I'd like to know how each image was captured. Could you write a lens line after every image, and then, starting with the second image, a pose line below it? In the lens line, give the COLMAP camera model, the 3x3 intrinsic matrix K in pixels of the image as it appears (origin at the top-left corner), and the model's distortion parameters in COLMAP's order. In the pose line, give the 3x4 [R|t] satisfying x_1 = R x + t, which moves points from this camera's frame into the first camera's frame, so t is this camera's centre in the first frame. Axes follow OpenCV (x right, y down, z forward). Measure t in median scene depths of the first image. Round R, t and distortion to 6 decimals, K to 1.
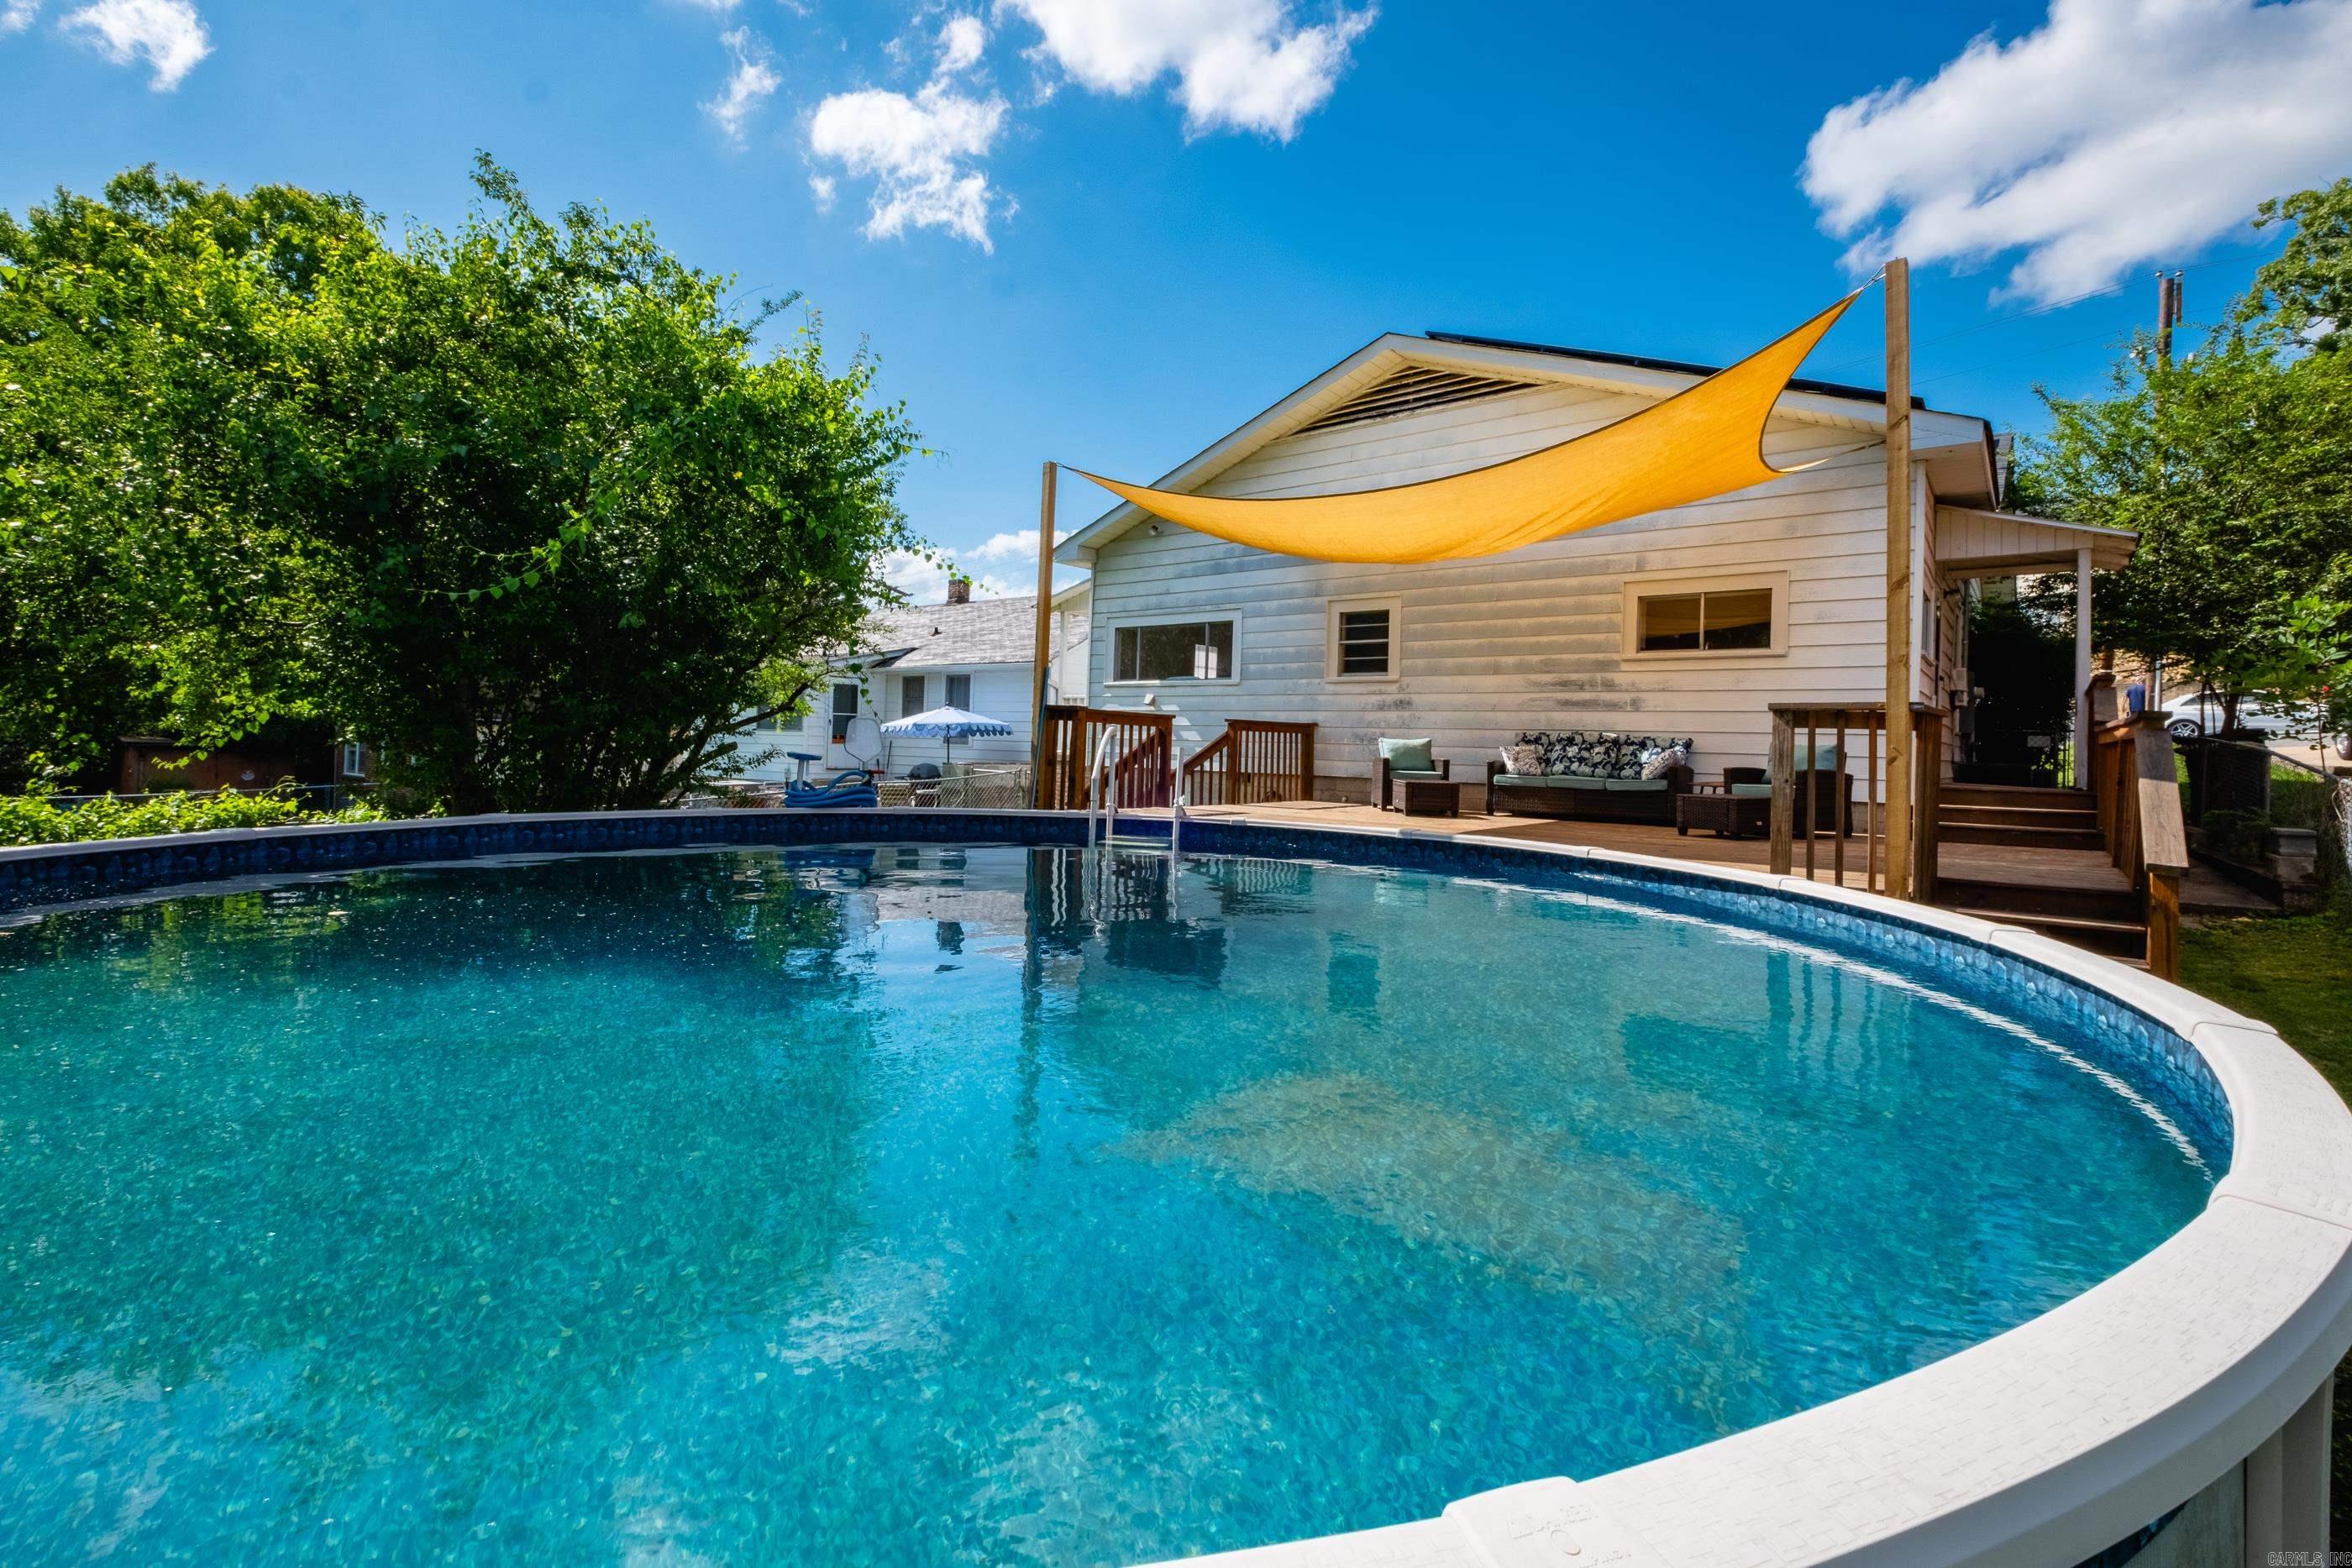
lens RADIAL K [[1047.4, 0, 1180.2], [0, 1047.4, 755.6], [0, 0, 1]] dist [-0.002954, -0.000578]
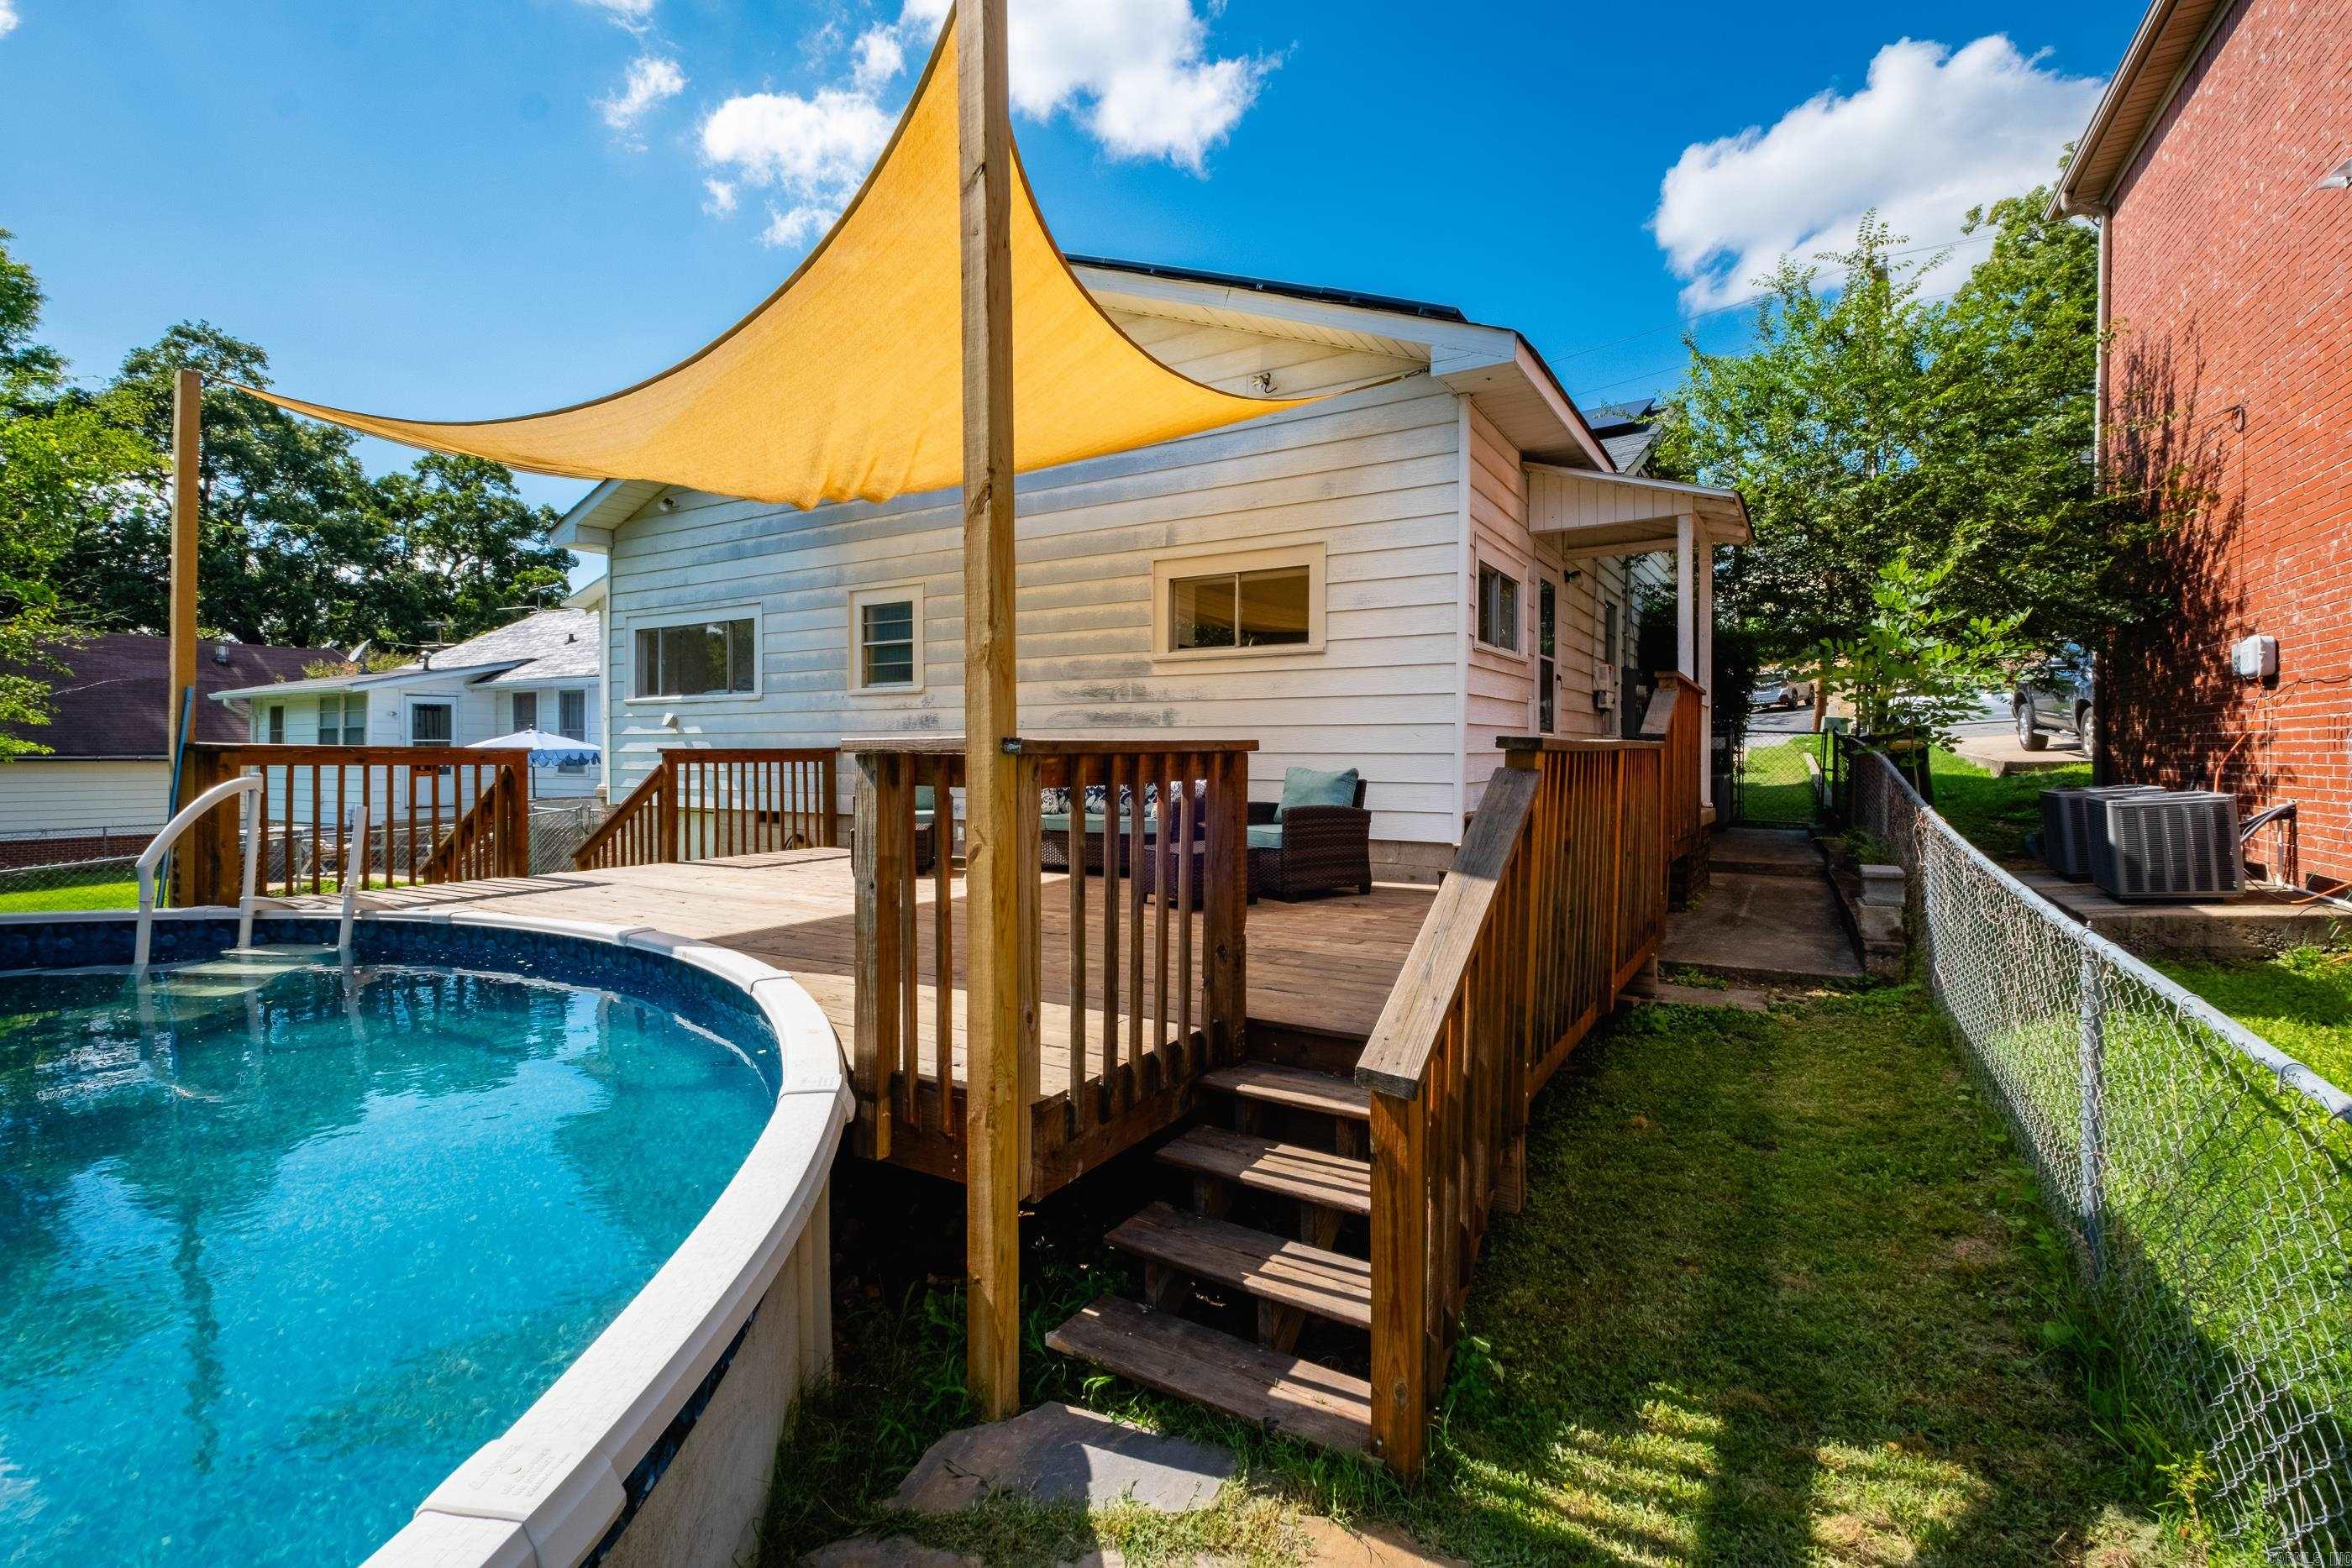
lens RADIAL K [[1032.0, 0, 1191.4], [0, 1032.0, 783.5], [0, 0, 1]] dist [0.011018, -0.009794]
pose [[0.990823, -0.030209, 0.131750, 0.322207], [0.027332, 0.999348, 0.023590, -0.016697], [-0.132377, -0.019773, 0.991002, 0.217396]]
